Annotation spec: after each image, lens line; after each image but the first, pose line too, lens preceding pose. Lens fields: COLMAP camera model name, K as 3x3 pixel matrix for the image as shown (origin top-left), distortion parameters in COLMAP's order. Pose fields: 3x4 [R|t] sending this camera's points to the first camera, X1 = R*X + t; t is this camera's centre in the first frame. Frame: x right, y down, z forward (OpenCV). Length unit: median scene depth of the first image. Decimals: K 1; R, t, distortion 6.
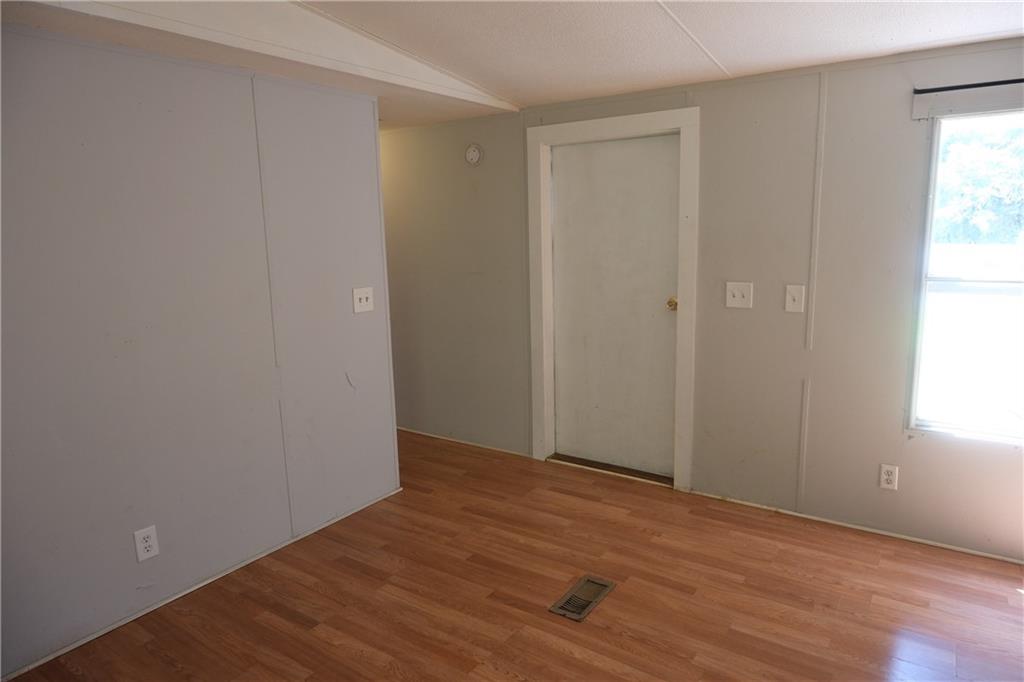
lens RADIAL K [[640.8, 0, 510.7], [0, 640.8, 338.4], [0, 0, 1]] dist [-0.006481, 0.001429]
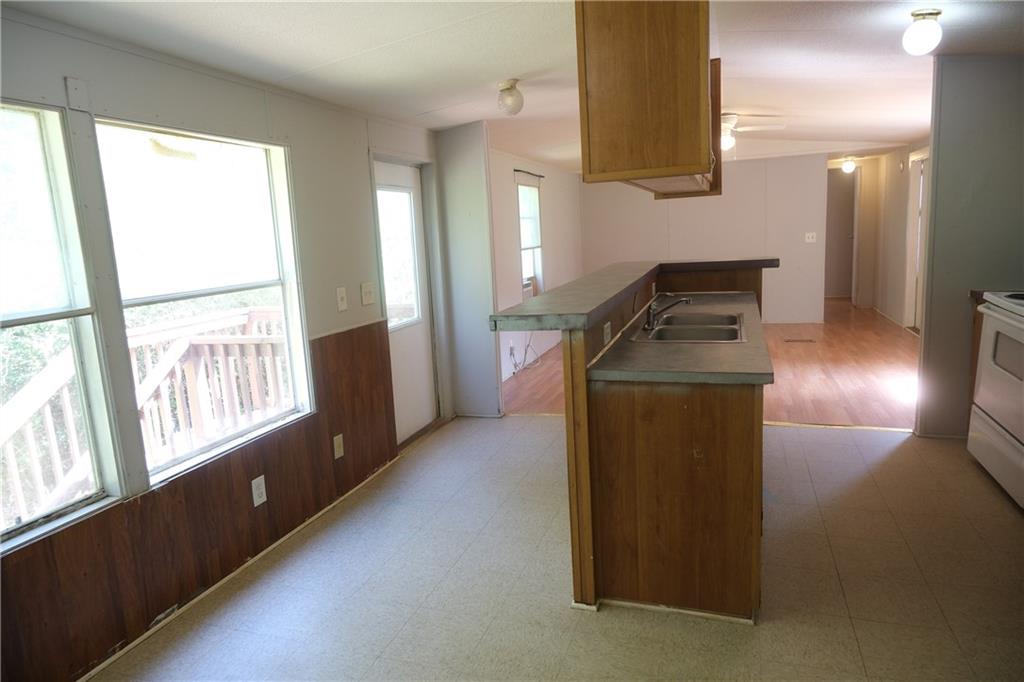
lens RADIAL K [[640.8, 0, 510.7], [0, 640.8, 338.4], [0, 0, 1]] dist [-0.006481, 0.001429]
pose [[0.263150, 0.168523, -0.949922, 1.944812], [-0.119902, 0.982704, 0.141123, 0.116636], [0.957275, 0.076761, 0.278805, -0.796587]]
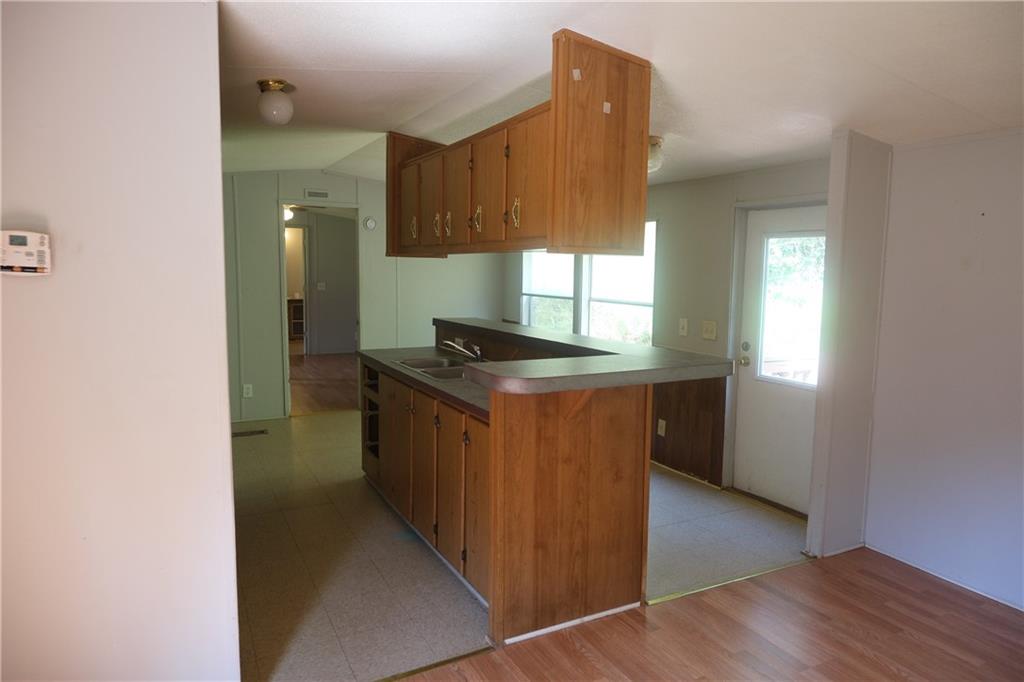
lens RADIAL K [[640.8, 0, 510.7], [0, 640.8, 338.4], [0, 0, 1]] dist [-0.006481, 0.001429]
pose [[-0.885250, -0.041300, 0.463278, 0.459892], [0.086426, 0.964097, 0.251093, -0.137870], [-0.457015, 0.262320, -0.849897, 0.668428]]
